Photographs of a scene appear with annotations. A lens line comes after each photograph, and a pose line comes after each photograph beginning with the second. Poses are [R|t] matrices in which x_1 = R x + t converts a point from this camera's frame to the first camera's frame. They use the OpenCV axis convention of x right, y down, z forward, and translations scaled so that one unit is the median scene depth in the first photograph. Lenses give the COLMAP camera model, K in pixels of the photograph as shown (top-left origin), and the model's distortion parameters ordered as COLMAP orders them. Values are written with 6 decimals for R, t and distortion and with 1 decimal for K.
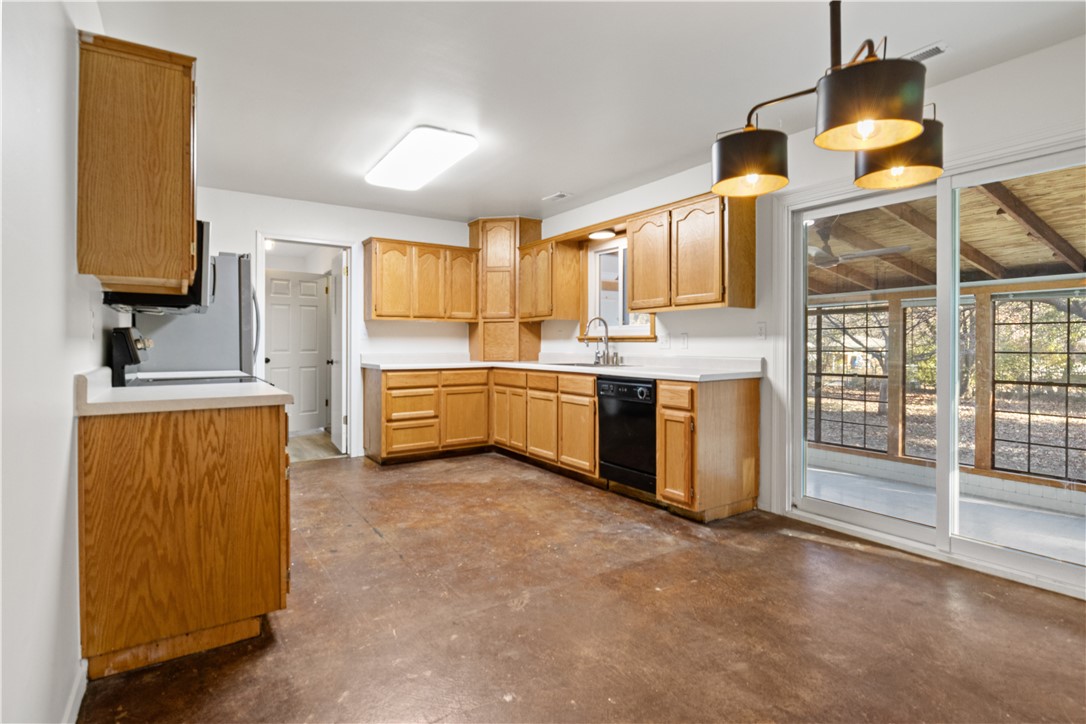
lens RADIAL K [[539.9, 0, 543.3], [0, 539.9, 353.0], [0, 0, 1]] dist [-0.017275, 0.002602]
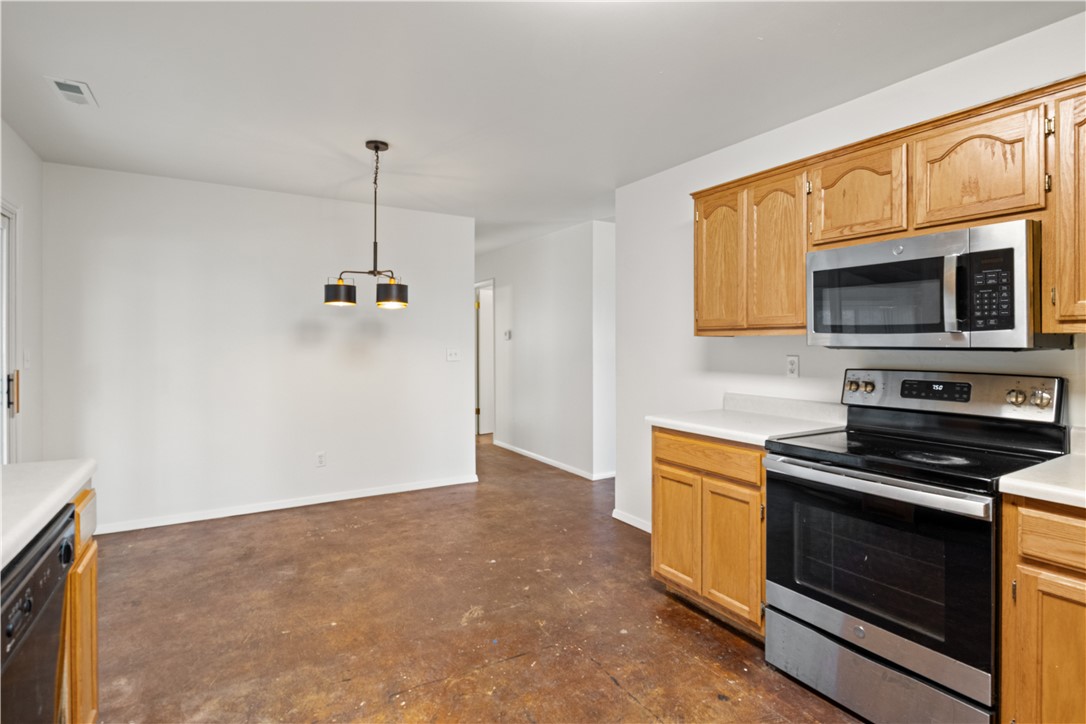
lens RADIAL K [[539.9, 0, 560.9], [0, 539.9, 341.6], [0, 0, 1]] dist [-0.017275, 0.002602]
pose [[-0.999858, -0.003594, 0.016489, -0.191038], [-0.003369, 0.999901, 0.013684, -0.091384], [-0.016537, 0.013626, -0.999770, 1.650220]]
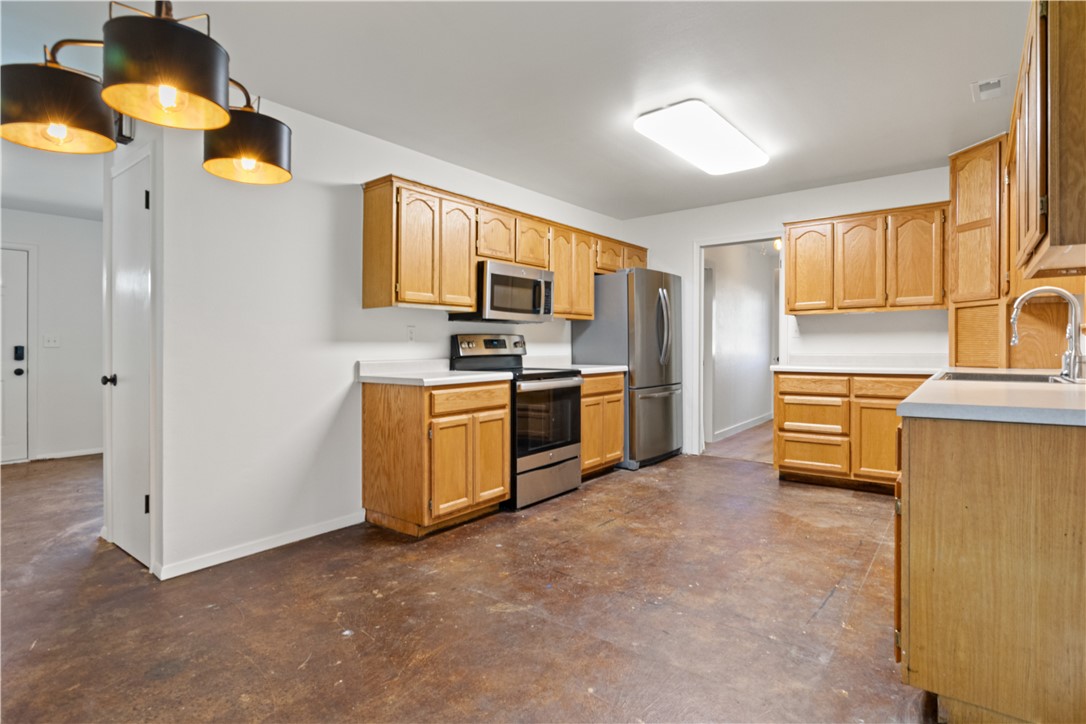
lens RADIAL K [[539.9, 0, 543.4], [0, 539.9, 350.7], [0, 0, 1]] dist [-0.017275, 0.002602]
pose [[0.311758, 0.005157, -0.950147, 0.706639], [-0.007922, 0.999965, 0.002828, -0.004397], [0.950128, 0.006645, 0.311788, 0.594276]]
